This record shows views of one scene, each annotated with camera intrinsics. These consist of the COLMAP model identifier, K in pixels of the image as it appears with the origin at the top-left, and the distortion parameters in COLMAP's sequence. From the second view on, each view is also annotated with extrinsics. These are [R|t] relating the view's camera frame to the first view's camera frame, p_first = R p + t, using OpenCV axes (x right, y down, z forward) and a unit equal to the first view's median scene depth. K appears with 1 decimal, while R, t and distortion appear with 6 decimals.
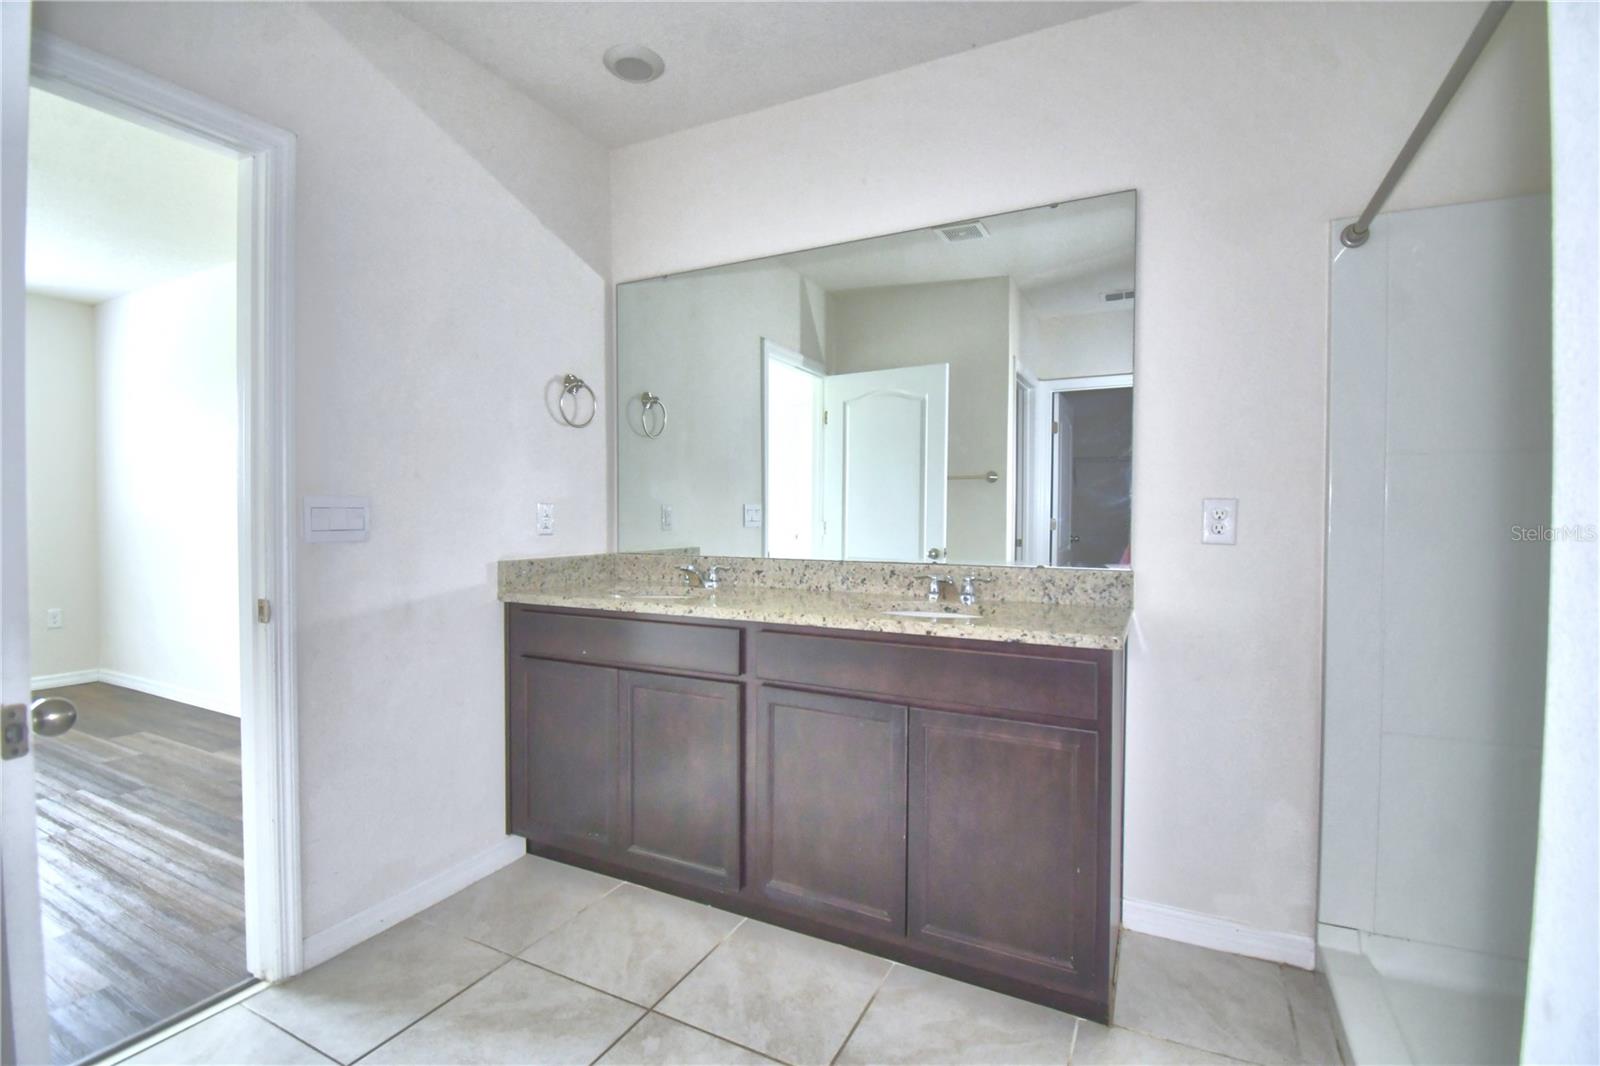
lens RADIAL K [[704.9, 0, 800.0], [0, 704.9, 533.0], [0, 0, 1]] dist [0.003815, -0.019234]
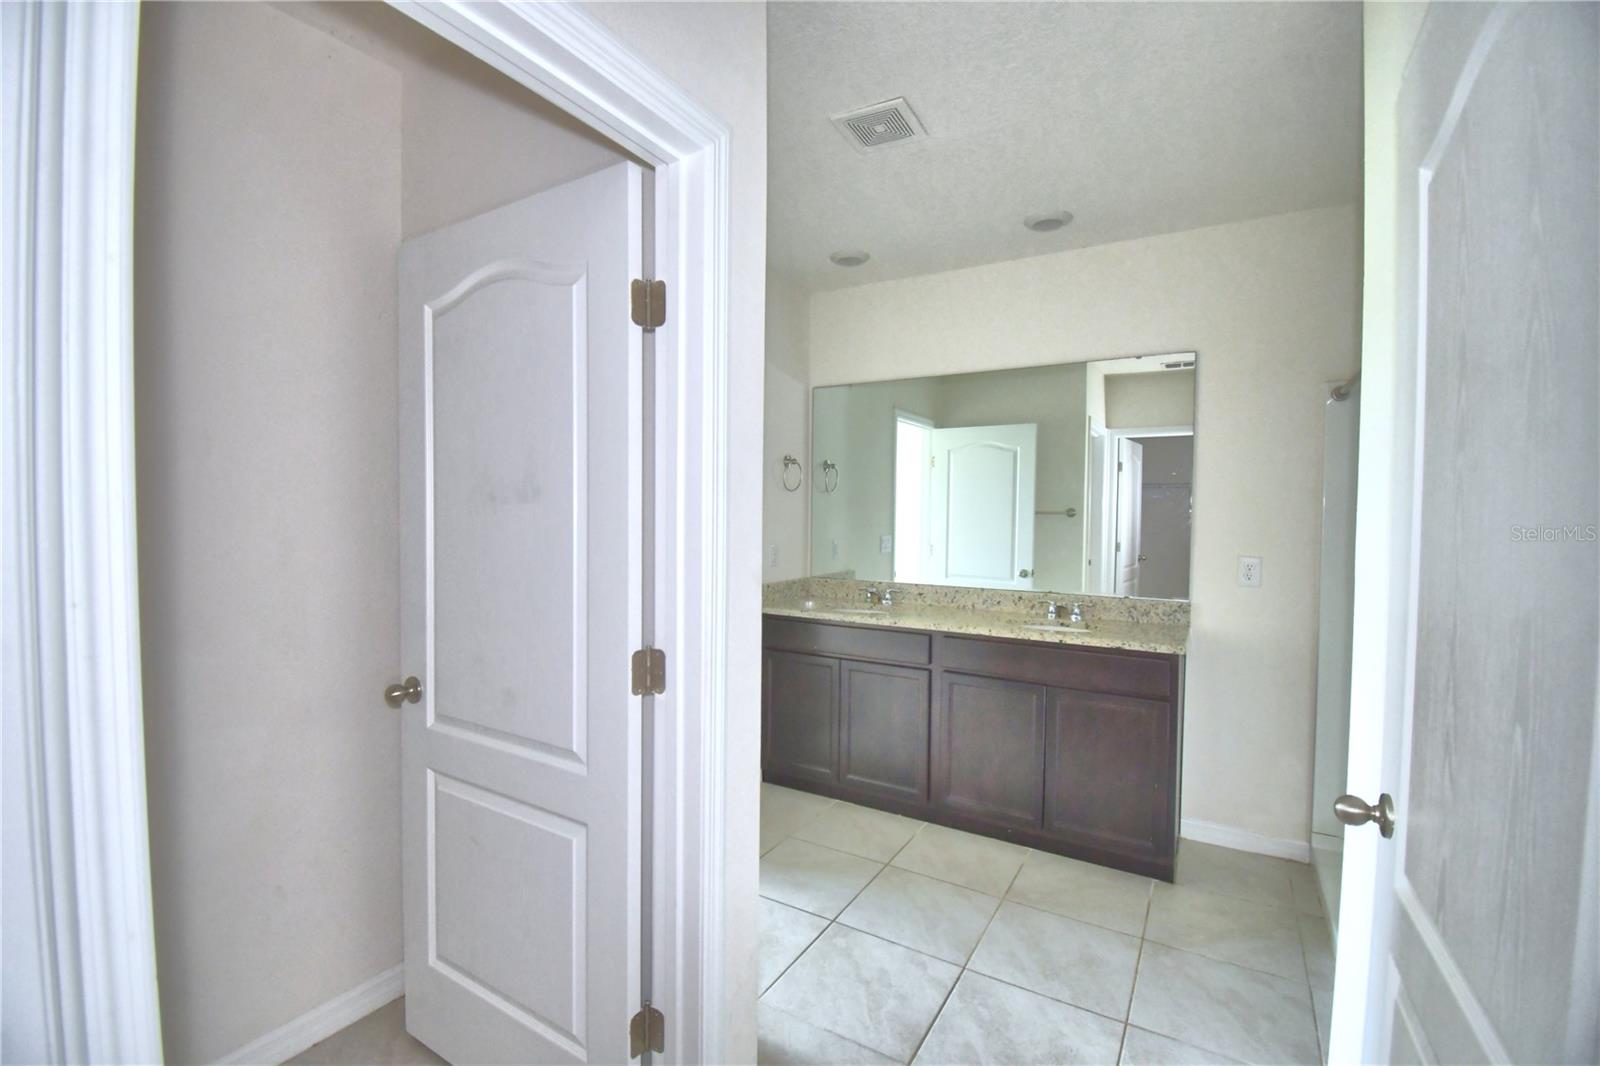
lens RADIAL K [[675.8, 0, 798.2], [0, 675.8, 534.5], [0, 0, 1]] dist [-0.001001, -0.016792]
pose [[0.997216, 0.010035, -0.073886, -0.255566], [-0.009706, 0.999941, 0.004822, -0.087661], [0.073930, -0.004091, 0.997255, -0.492431]]
